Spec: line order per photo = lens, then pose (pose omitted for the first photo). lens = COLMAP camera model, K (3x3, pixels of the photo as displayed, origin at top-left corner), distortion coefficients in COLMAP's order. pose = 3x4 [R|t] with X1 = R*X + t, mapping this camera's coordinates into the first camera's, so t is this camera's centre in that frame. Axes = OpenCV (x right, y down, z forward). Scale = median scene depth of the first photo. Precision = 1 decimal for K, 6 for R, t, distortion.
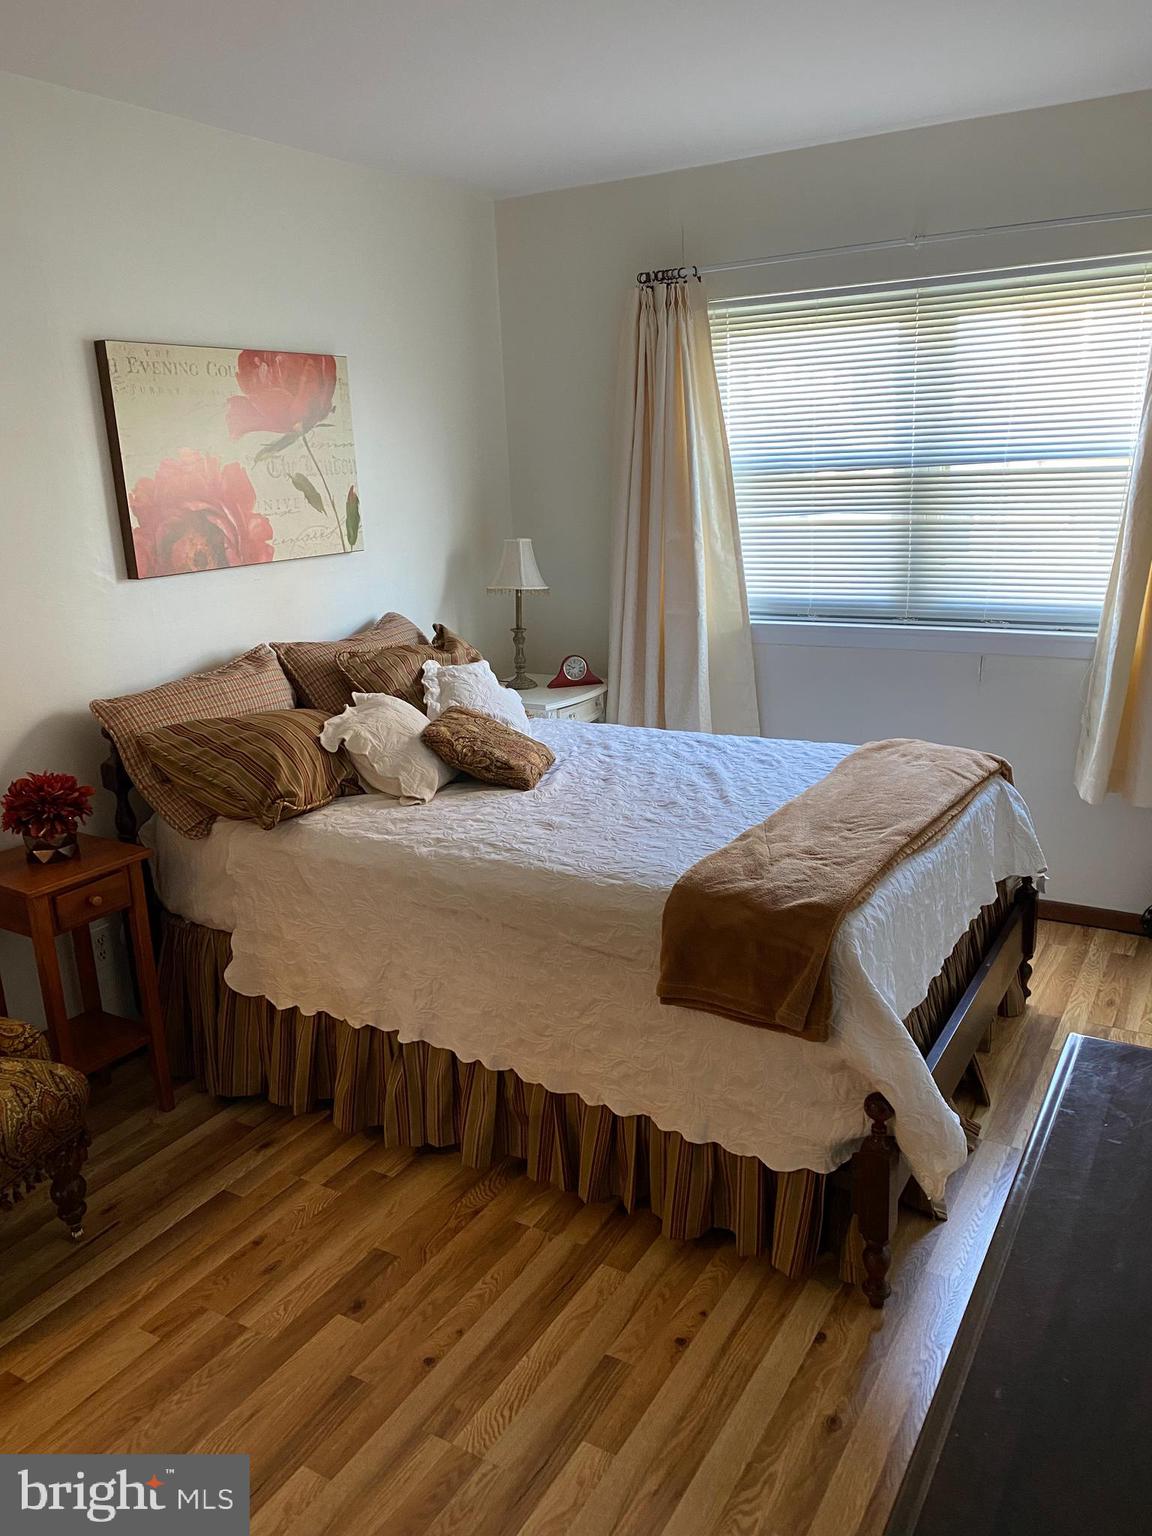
lens RADIAL K [[1156.5, 0, 557.9], [0, 1156.5, 766.1], [0, 0, 1]] dist [0.071695, -0.113618]
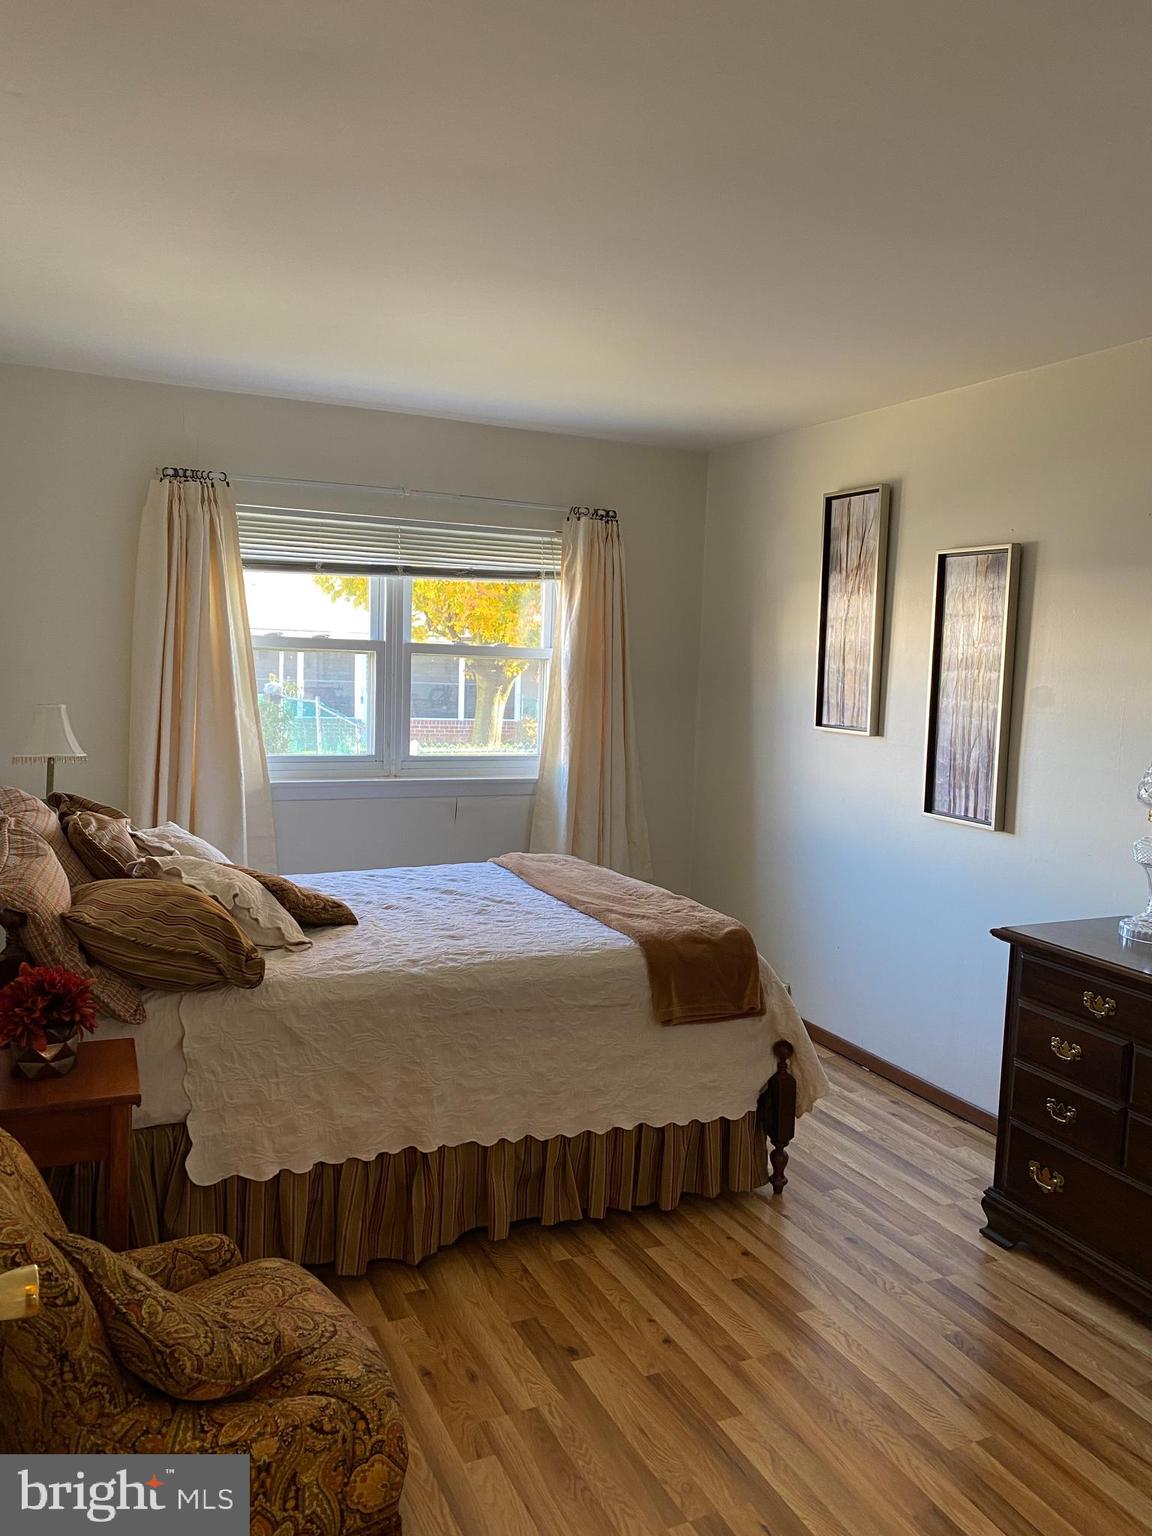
lens RADIAL K [[1169.6, 0, 574.2], [0, 1169.6, 735.1], [0, 0, 1]] dist [0.081857, -0.123388]
pose [[0.551307, -0.001150, 0.834302, -1.006085], [0.157780, 0.982098, -0.102907, -0.009213], [-0.819247, 0.188369, 0.541619, 0.227027]]
